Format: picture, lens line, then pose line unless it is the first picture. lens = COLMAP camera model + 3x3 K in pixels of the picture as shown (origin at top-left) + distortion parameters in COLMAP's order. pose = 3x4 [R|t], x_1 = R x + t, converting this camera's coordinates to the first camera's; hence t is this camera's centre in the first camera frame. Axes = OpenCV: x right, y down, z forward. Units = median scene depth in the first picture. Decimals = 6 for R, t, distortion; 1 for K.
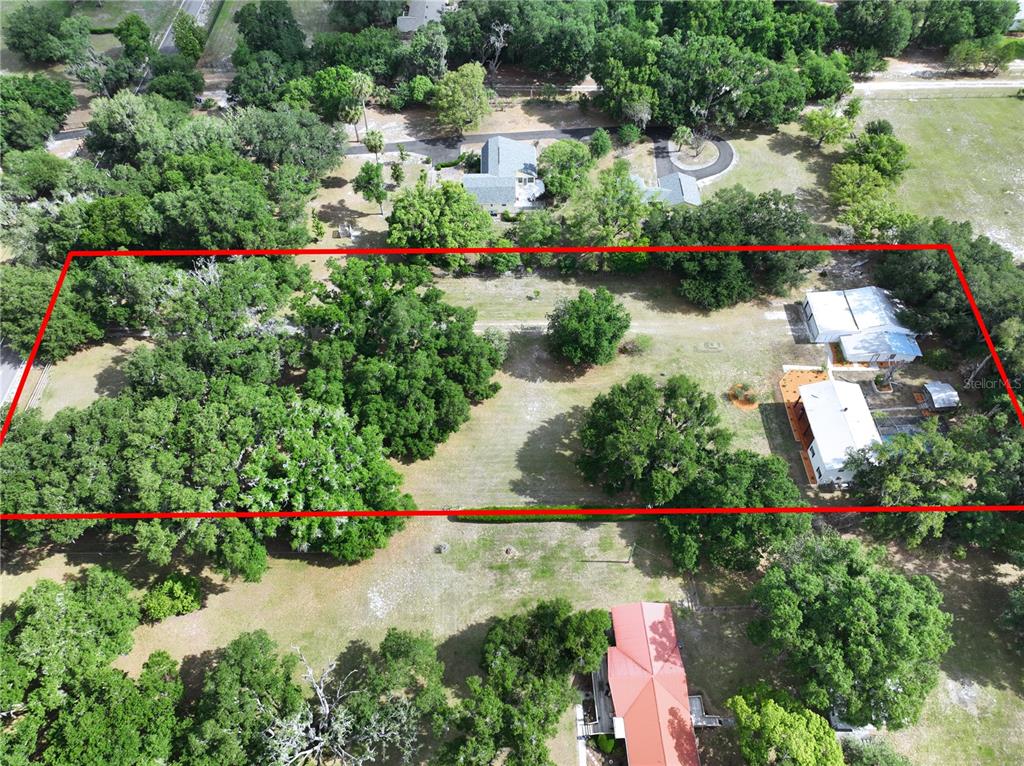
lens RADIAL K [[774.1, 0, 493.2], [0, 774.1, 382.3], [0, 0, 1]] dist [0.030074, -0.001020]
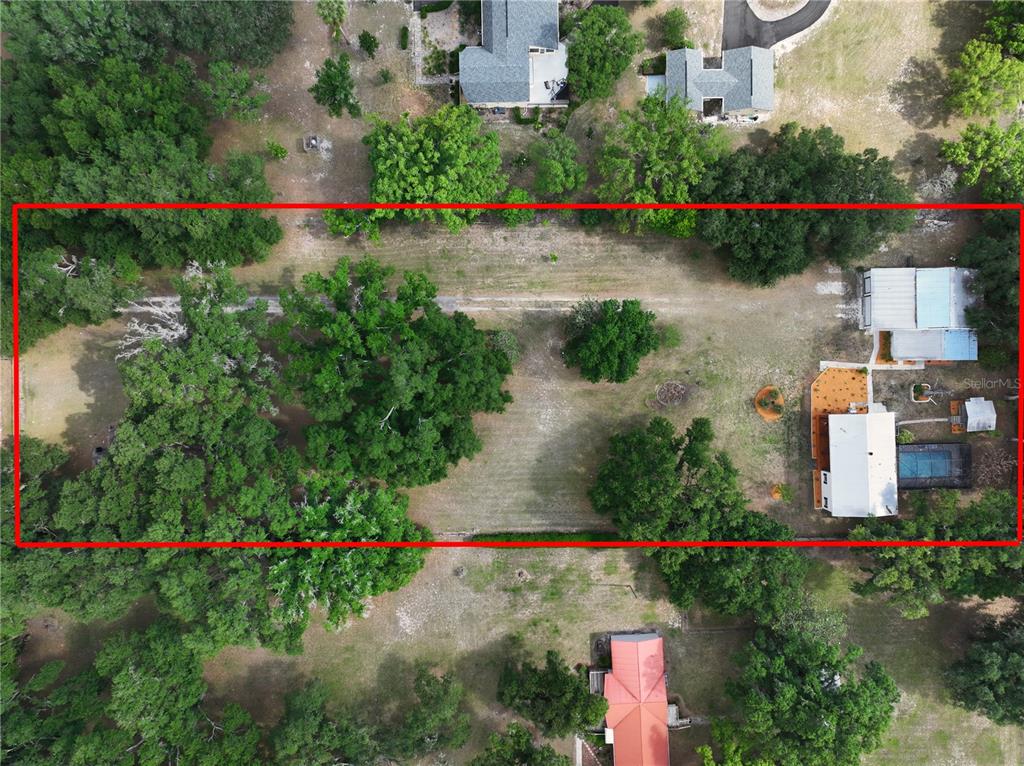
lens RADIAL K [[774.1, 0, 493.2], [0, 774.1, 382.3], [0, 0, 1]] dist [0.030074, -0.001020]
pose [[0.999882, -0.014613, -0.004724, -0.010034], [0.014366, 0.781224, 0.624085, -0.665250], [-0.005429, -0.624080, 0.781342, 0.311714]]
